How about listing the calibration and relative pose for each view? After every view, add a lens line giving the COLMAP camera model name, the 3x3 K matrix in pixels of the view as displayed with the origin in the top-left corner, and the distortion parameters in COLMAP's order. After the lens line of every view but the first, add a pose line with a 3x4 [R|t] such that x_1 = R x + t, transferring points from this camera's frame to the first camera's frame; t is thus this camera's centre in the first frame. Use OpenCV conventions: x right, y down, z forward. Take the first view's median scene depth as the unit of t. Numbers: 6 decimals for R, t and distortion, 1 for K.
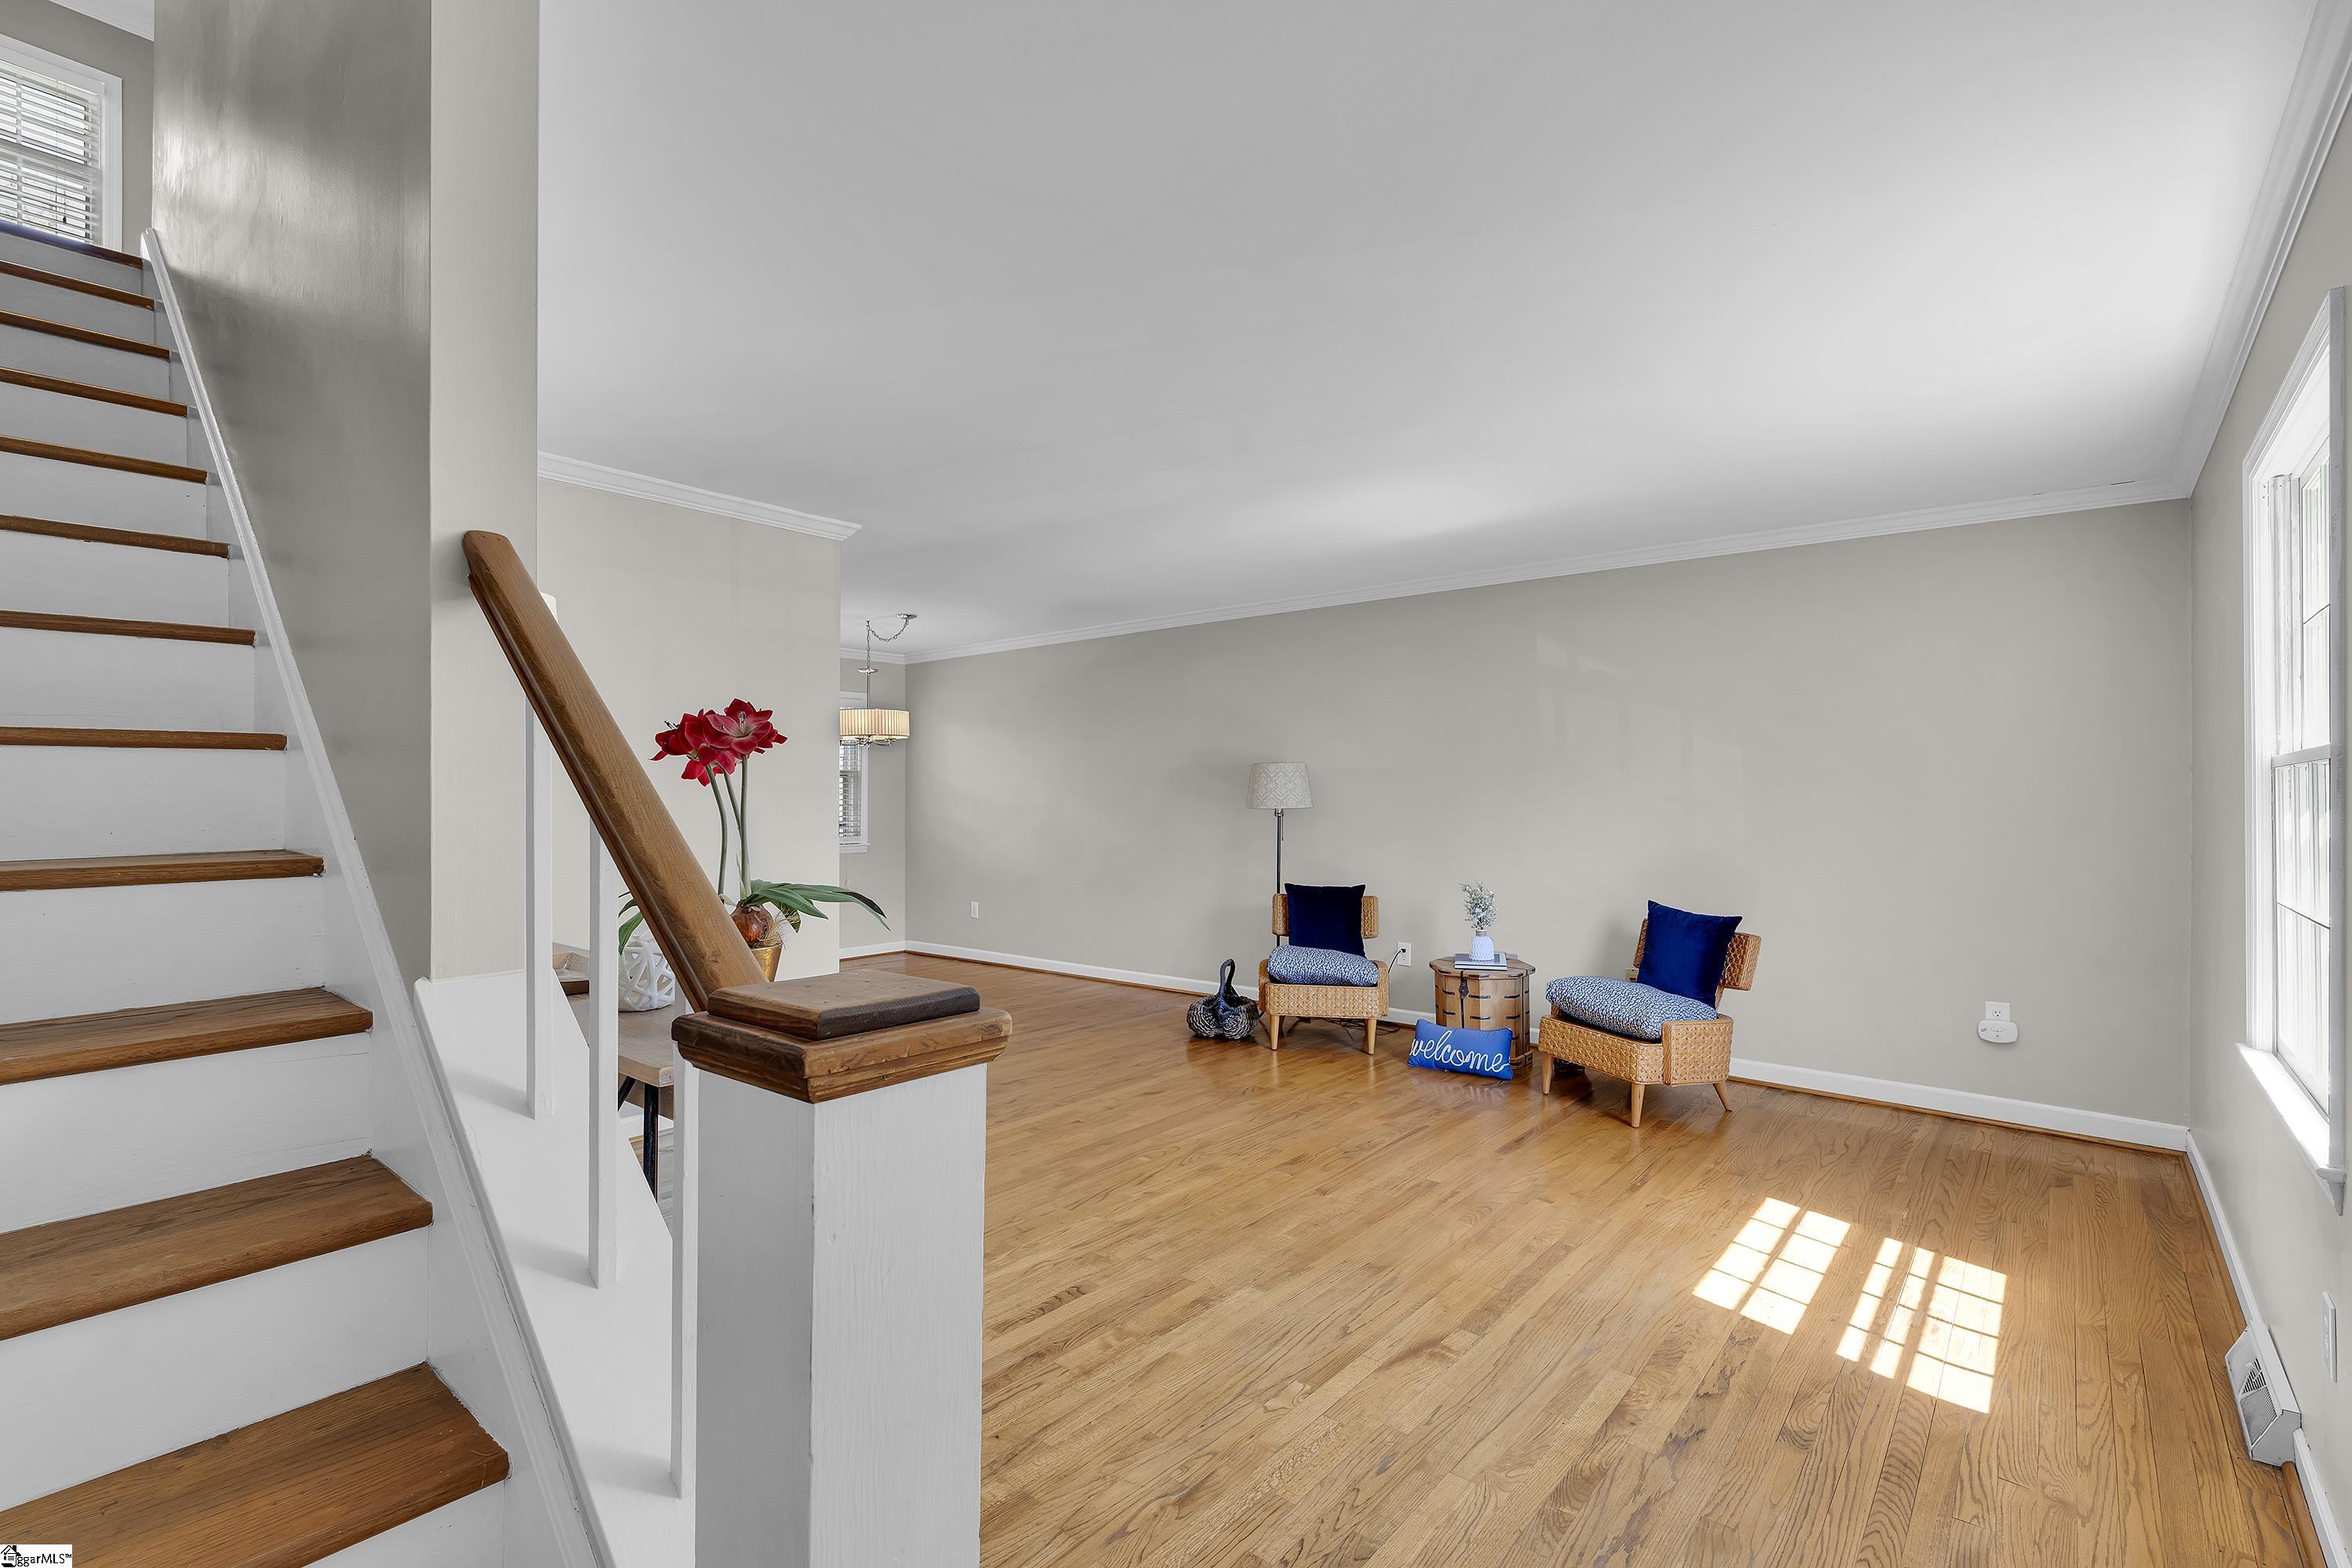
lens RADIAL K [[1027.7, 0, 1175.1], [0, 1027.7, 798.3], [0, 0, 1]] dist [-0.000269, -0.000504]
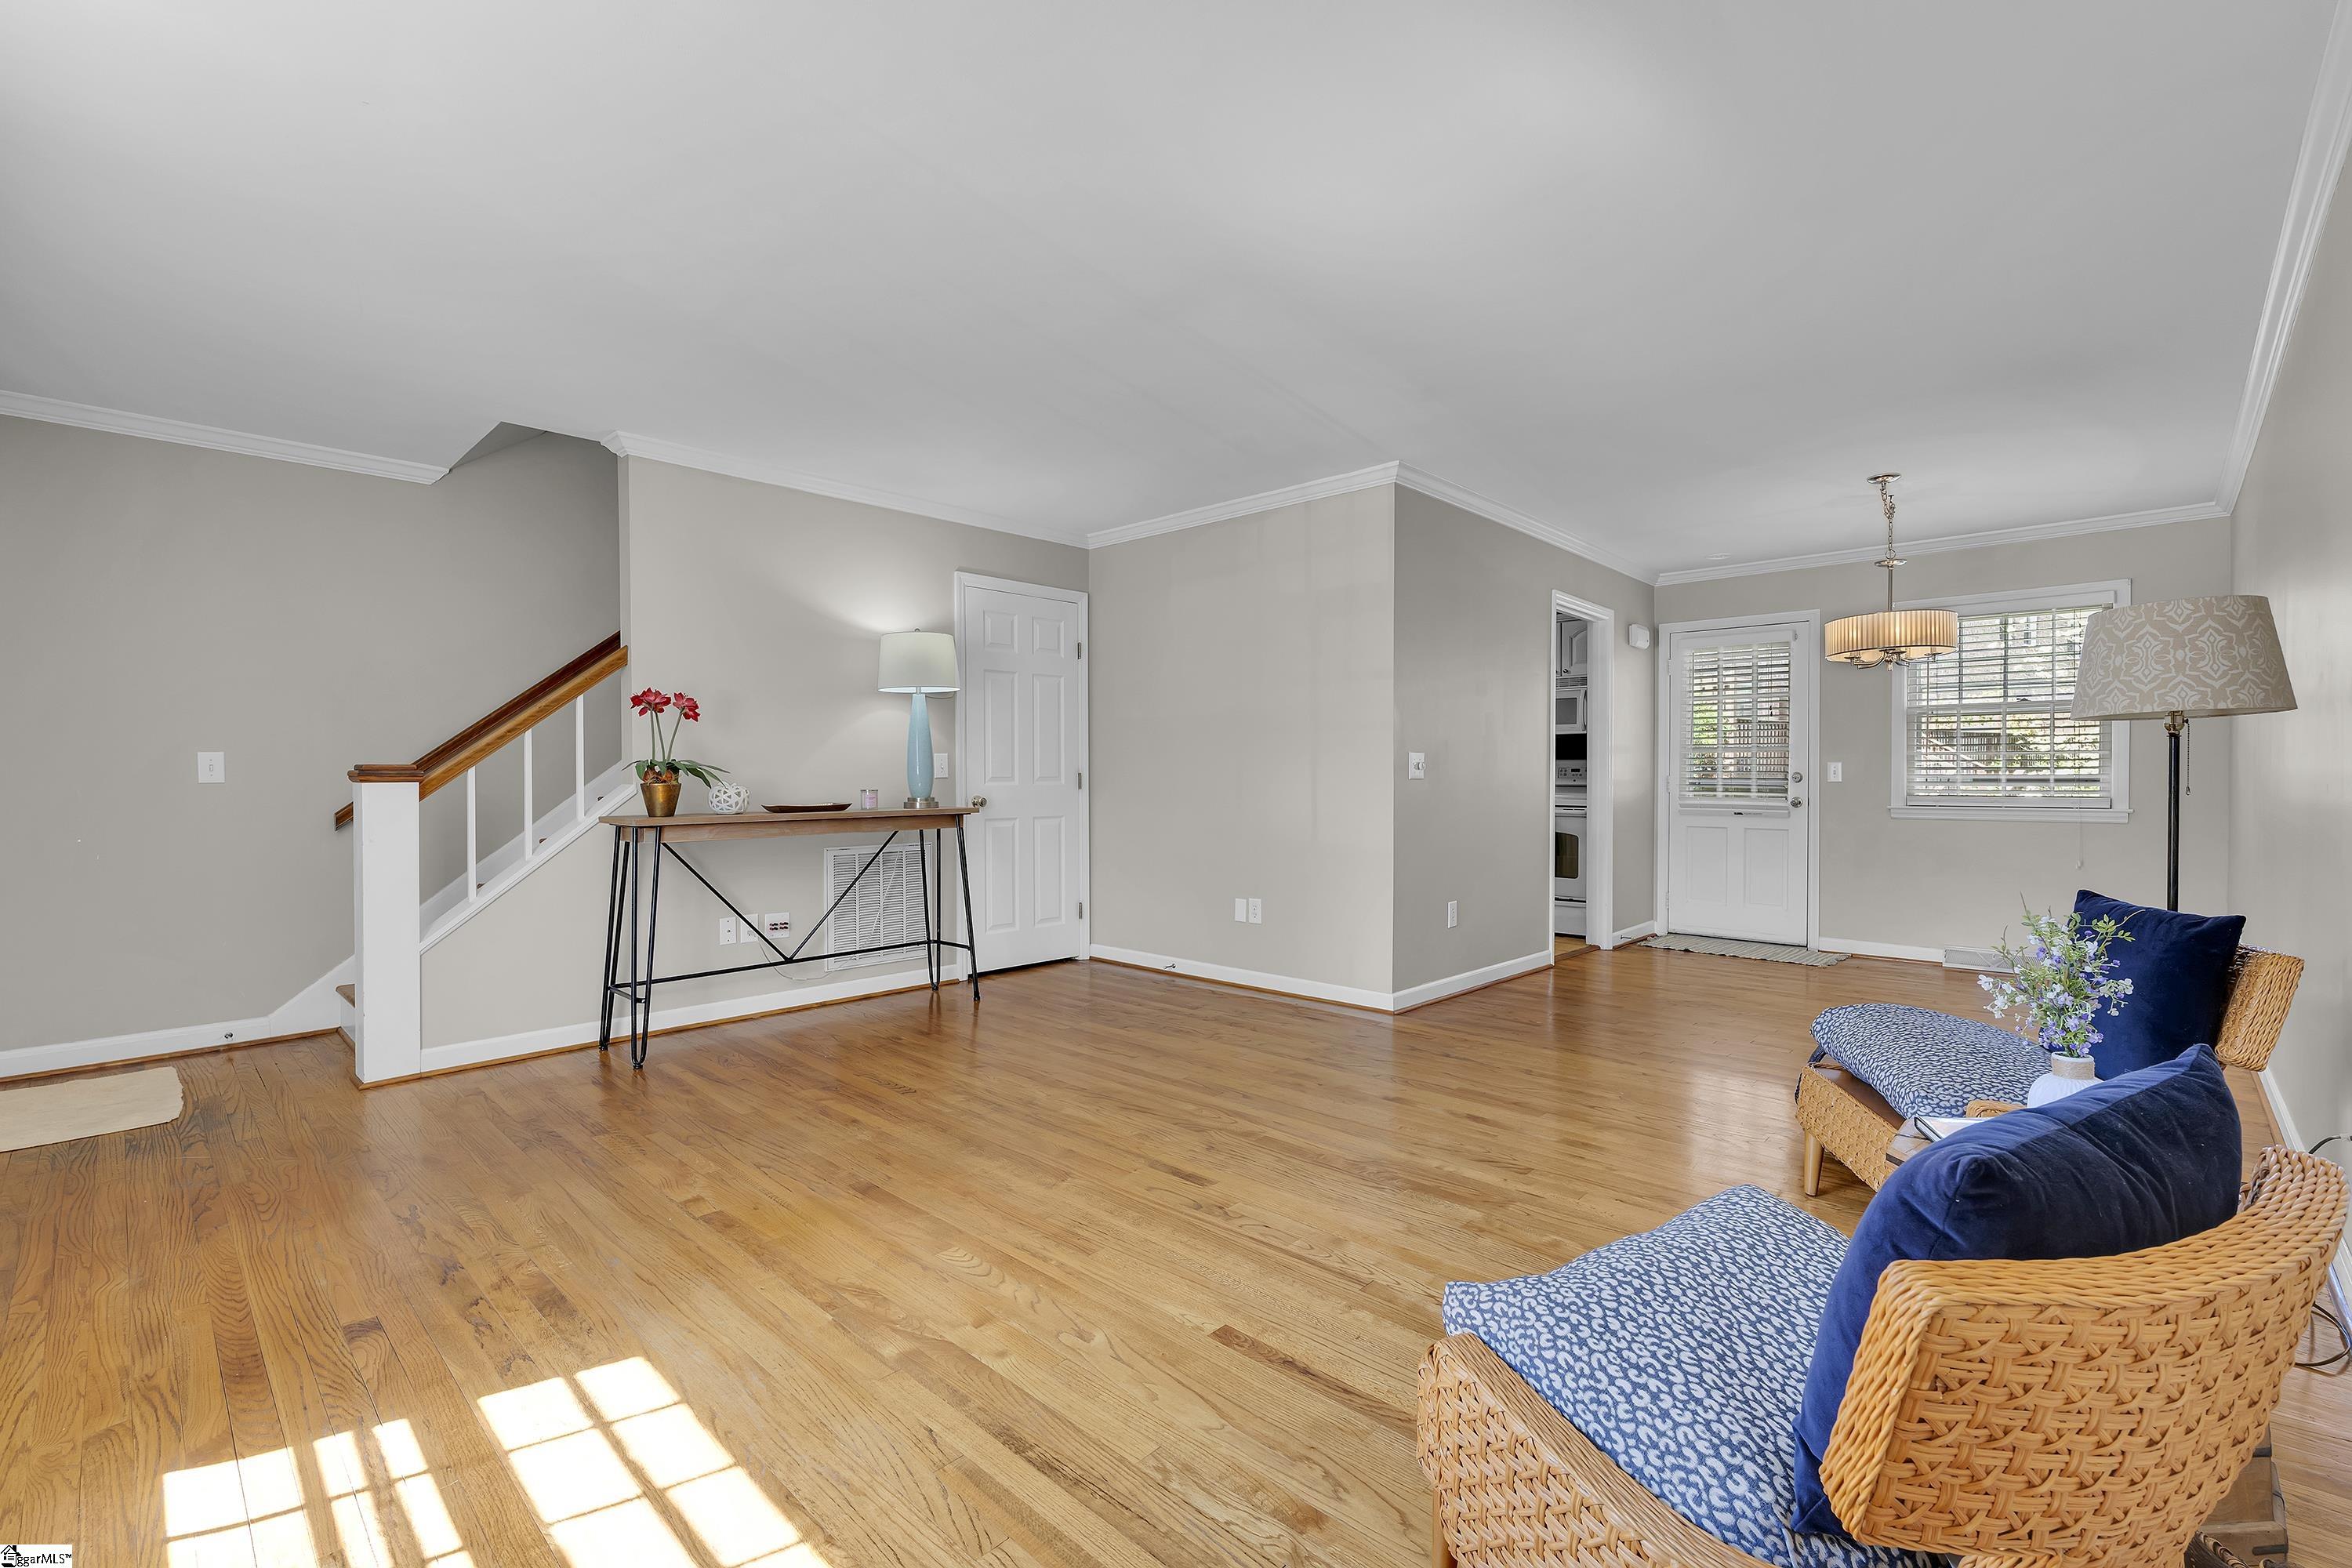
lens RADIAL K [[1036.3, 0, 1187.4], [0, 1036.3, 775.2], [0, 0, 1]] dist [-0.000960, 0.012560]
pose [[-0.040281, 0.005985, -0.999170, 1.284085], [0.006492, 0.999963, 0.005728, 0.070954], [0.999167, -0.006256, -0.040319, 1.495343]]
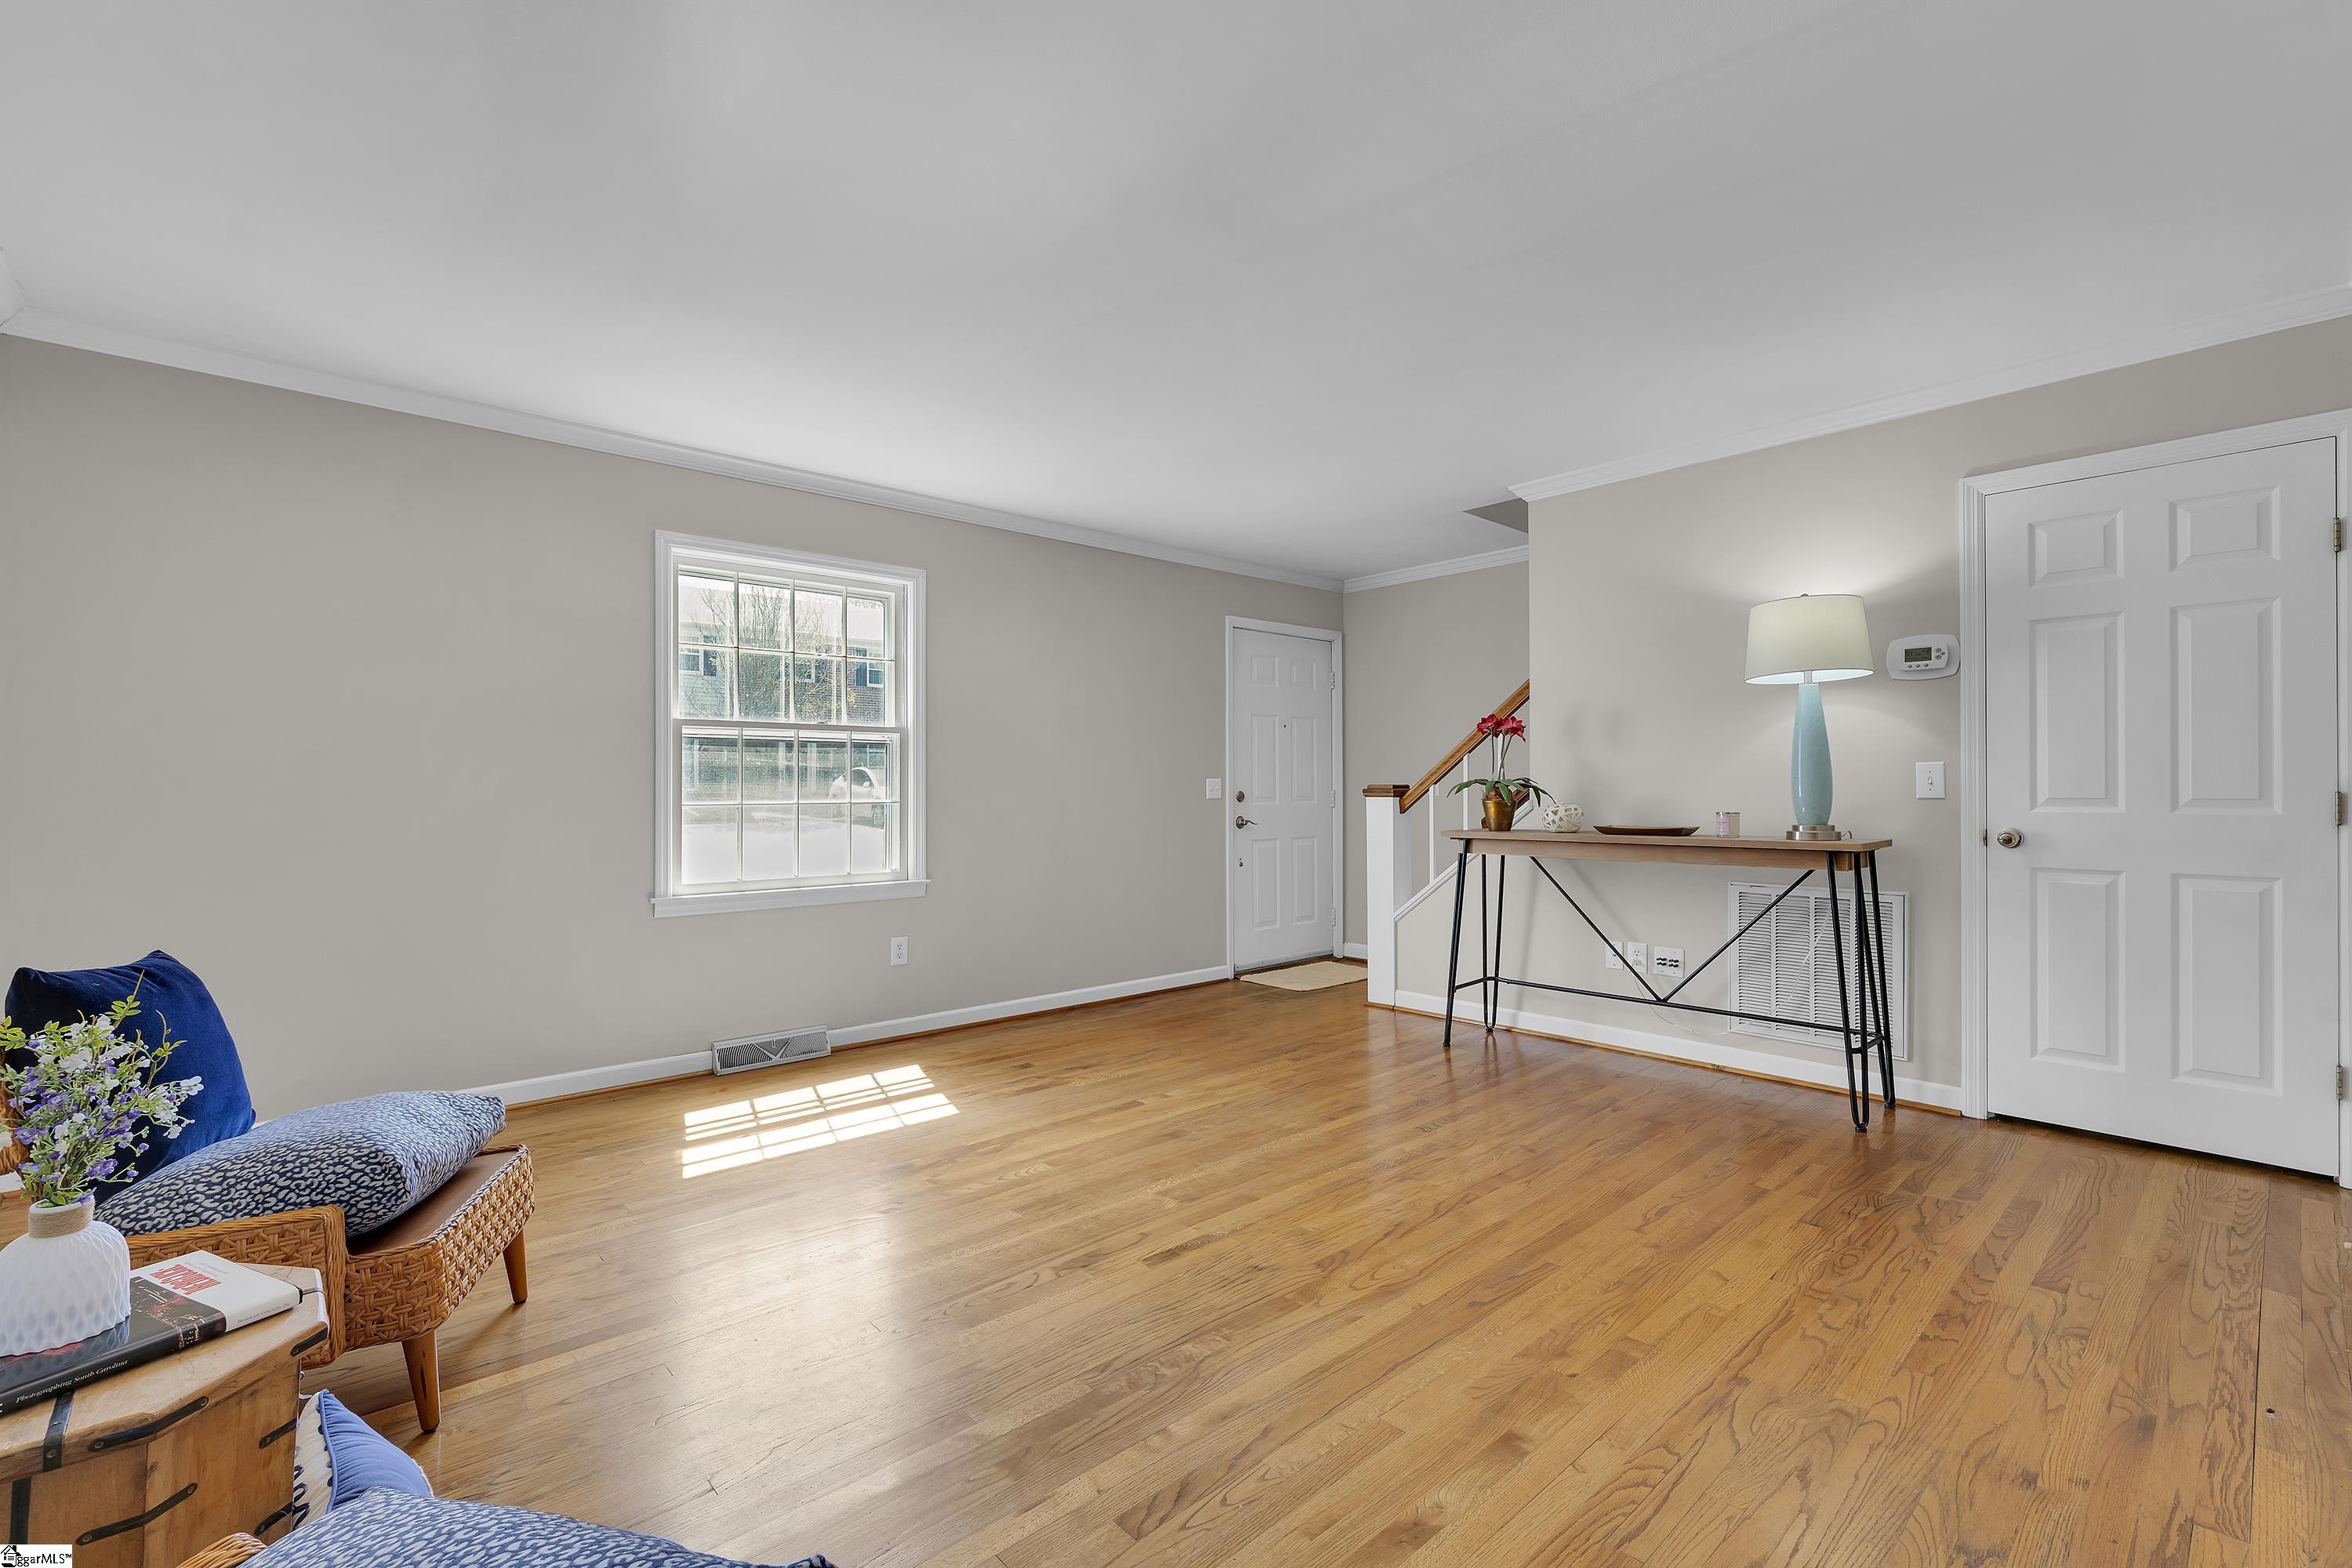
lens RADIAL K [[1036.3, 0, 1187.4], [0, 1036.3, 775.2], [0, 0, 1]] dist [-0.000960, 0.012560]
pose [[-0.992083, 0.006566, 0.125409, 0.029859], [0.003958, 0.999771, -0.021042, 0.079358], [-0.125518, -0.020379, -0.991882, 2.424013]]
